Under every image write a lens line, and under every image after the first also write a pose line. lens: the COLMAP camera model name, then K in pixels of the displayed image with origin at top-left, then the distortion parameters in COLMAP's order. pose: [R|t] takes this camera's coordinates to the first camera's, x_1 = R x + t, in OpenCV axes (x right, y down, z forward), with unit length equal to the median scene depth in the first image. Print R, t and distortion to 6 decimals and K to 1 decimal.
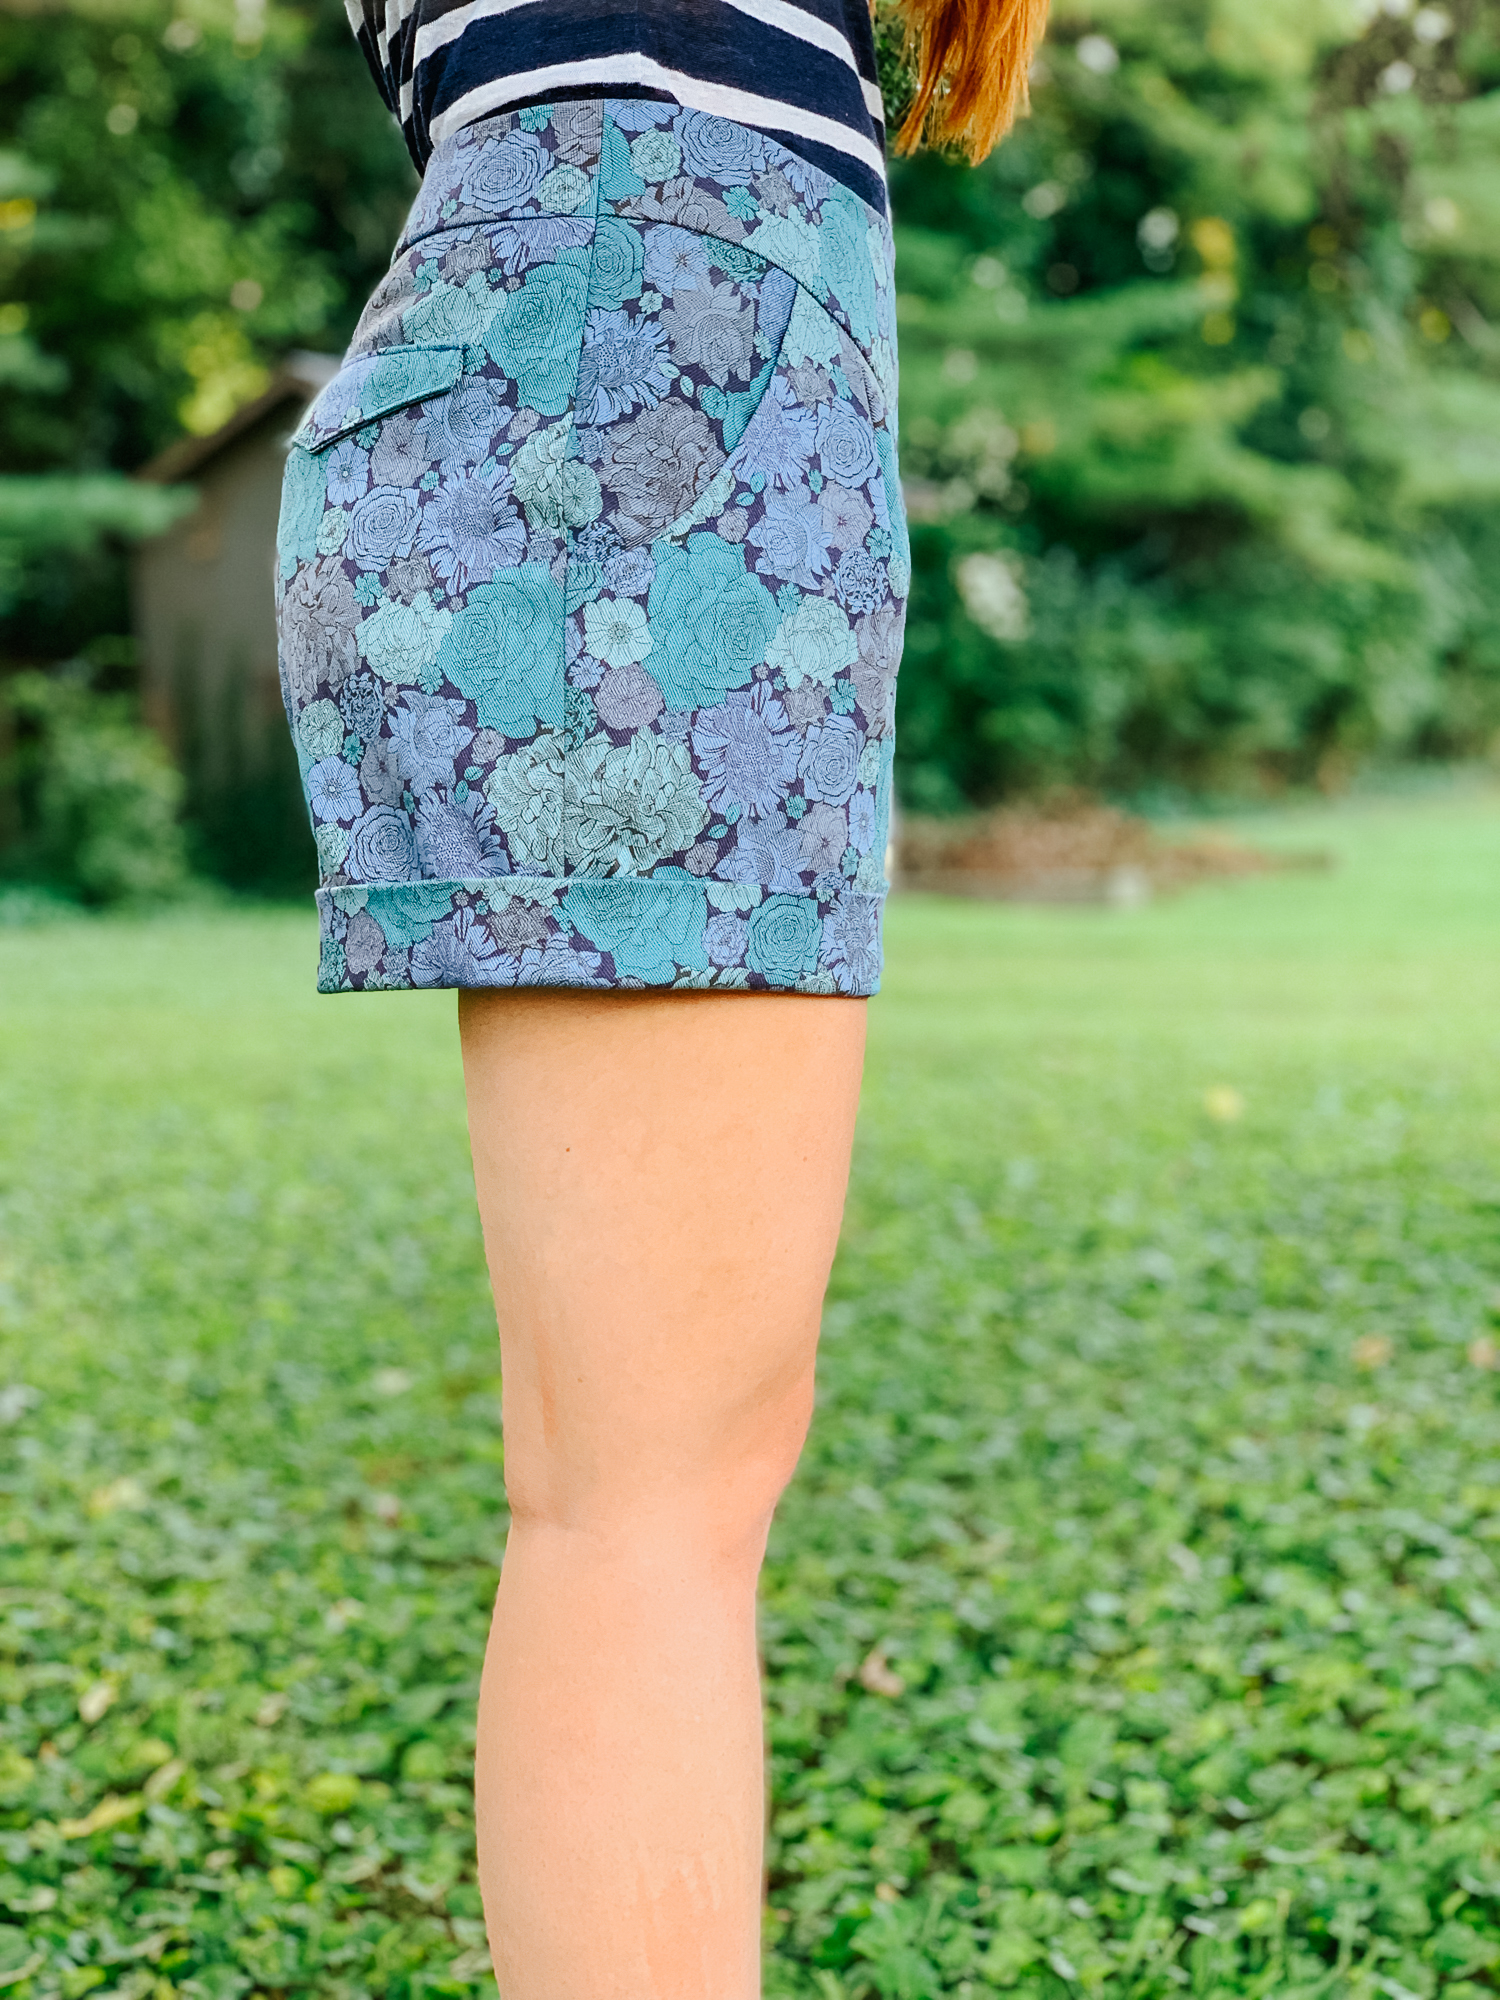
lens RADIAL K [[3046.1, 0, 750.0], [0, 3046.1, 1000.0], [0, 0, 1]] dist [0.104615, -0.180757]
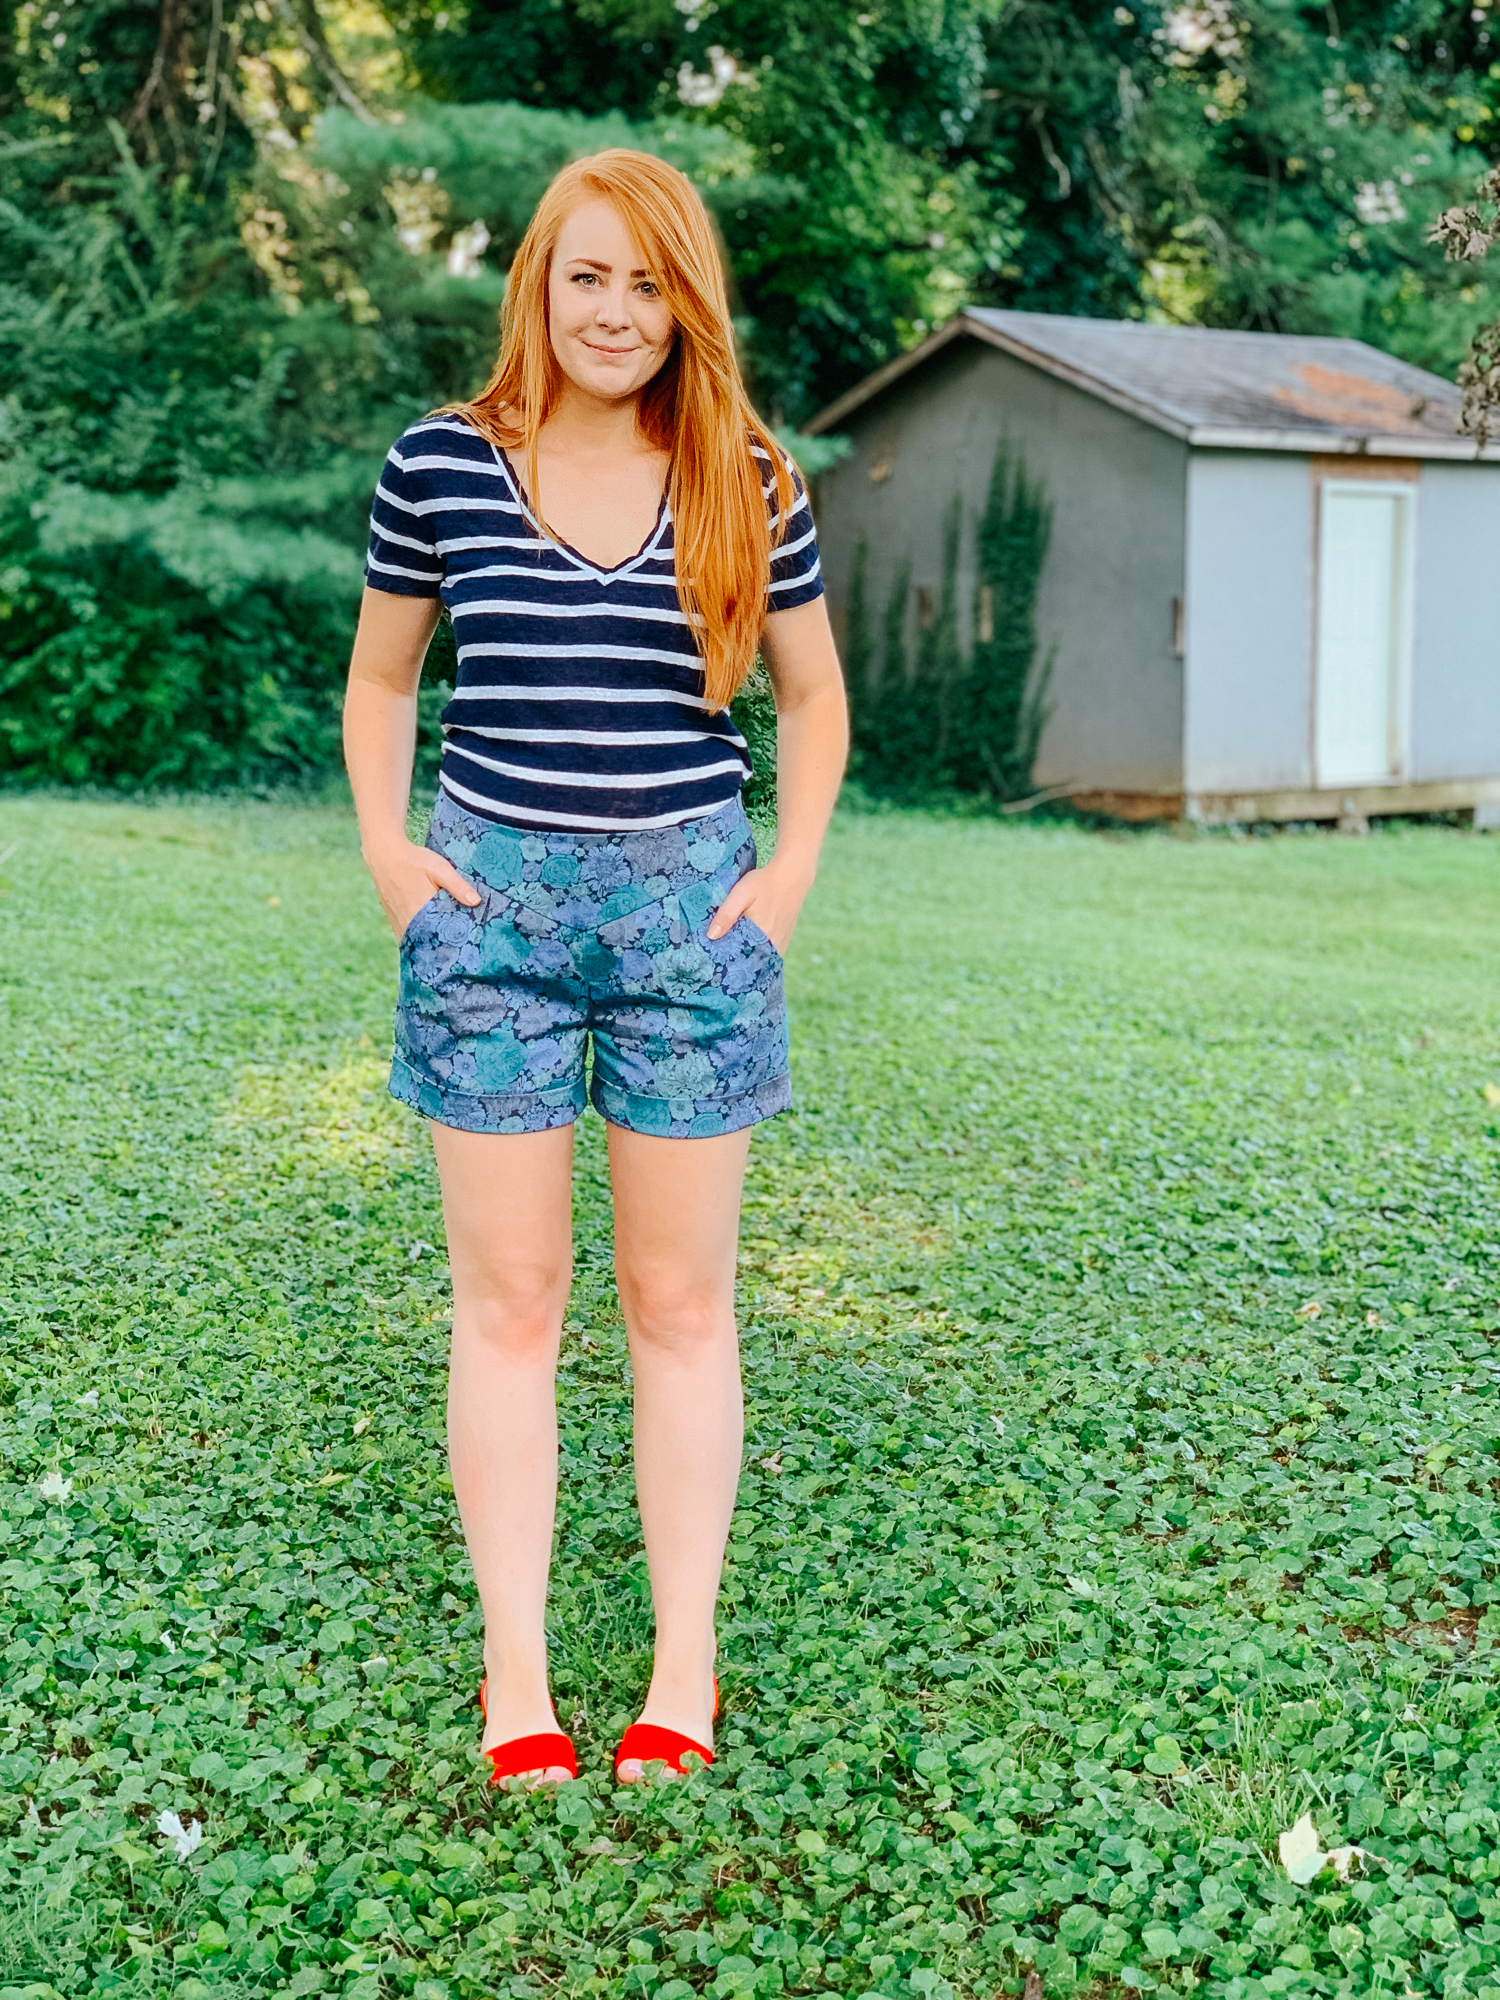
lens RADIAL K [[3037.5, 0, 750.0], [0, 3037.5, 1000.0], [0, 0, 1]] dist [0.095943, -0.151191]
pose [[0.967989, 0.077334, -0.238781, 0.064245], [-0.065038, 0.996139, 0.058966, -0.022192], [0.242419, -0.041548, 0.969281, -0.104500]]
